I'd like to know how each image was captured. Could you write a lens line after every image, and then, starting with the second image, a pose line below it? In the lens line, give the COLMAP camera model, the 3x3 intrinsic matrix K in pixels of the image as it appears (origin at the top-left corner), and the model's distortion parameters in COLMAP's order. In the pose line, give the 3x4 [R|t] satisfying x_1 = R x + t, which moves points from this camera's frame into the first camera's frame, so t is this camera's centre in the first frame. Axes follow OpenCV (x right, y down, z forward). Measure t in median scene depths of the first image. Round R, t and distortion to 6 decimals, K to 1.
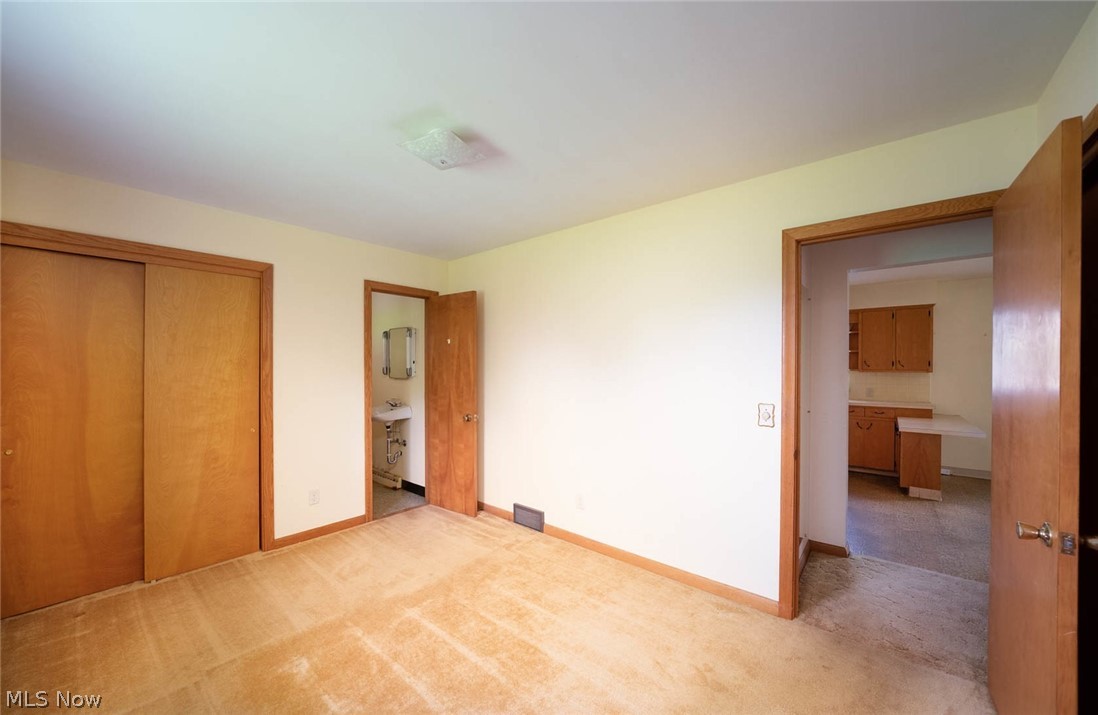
lens RADIAL K [[417.1, 0, 546.0], [0, 417.1, 359.8], [0, 0, 1]] dist [-0.000022, -0.000045]
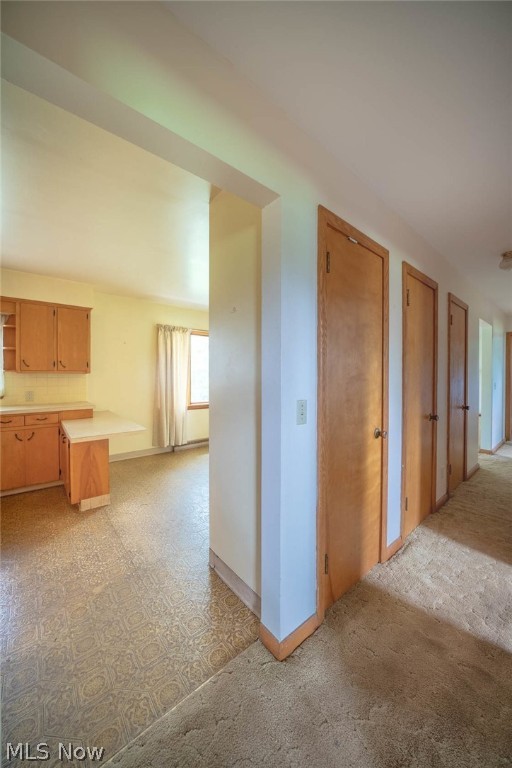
lens RADIAL K [[269.7, 0, 254.3], [0, 269.7, 379.2], [0, 0, 1]] dist [-0.010215, -0.000070]
pose [[0.181882, -0.018695, 0.983143, 0.325656], [-0.011555, 0.999710, 0.021147, 0.026116], [-0.983252, -0.015206, 0.181613, 0.456746]]
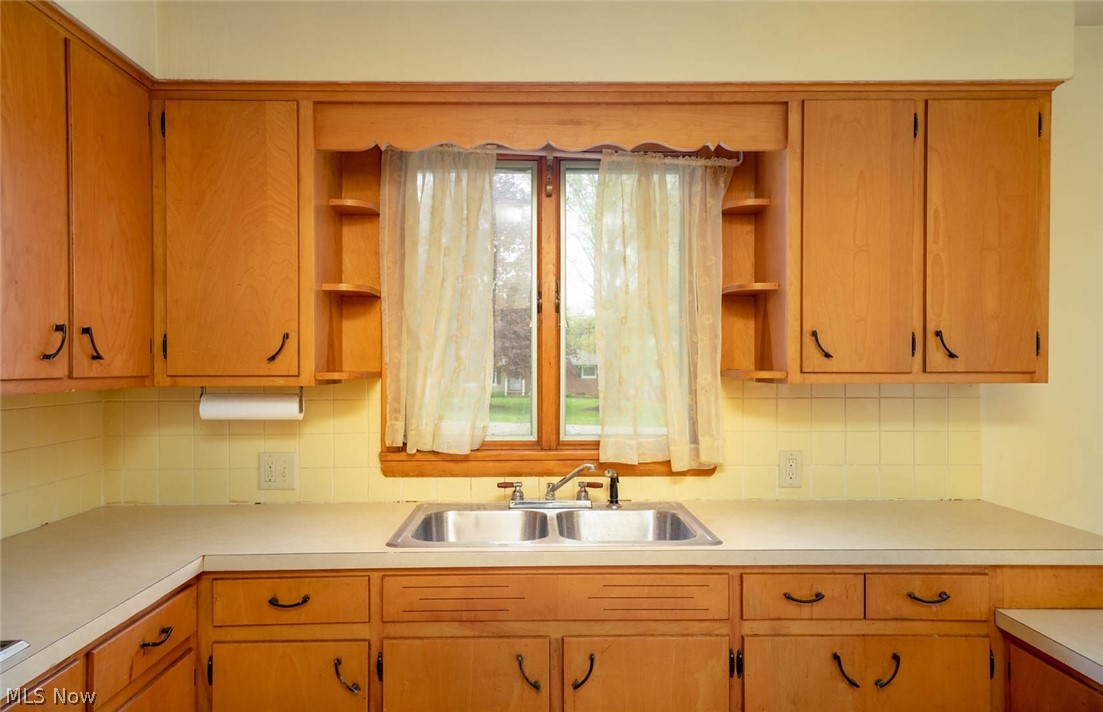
lens RADIAL K [[739.9, 0, 547.1], [0, 739.9, 366.8], [0, 0, 1]] dist [0.032019, 0.003849]
pose [[0.758605, -0.003547, 0.651541, 0.438891], [-0.006046, 0.999904, 0.012483, 0.017996], [-0.651522, -0.013409, 0.758511, 0.848137]]
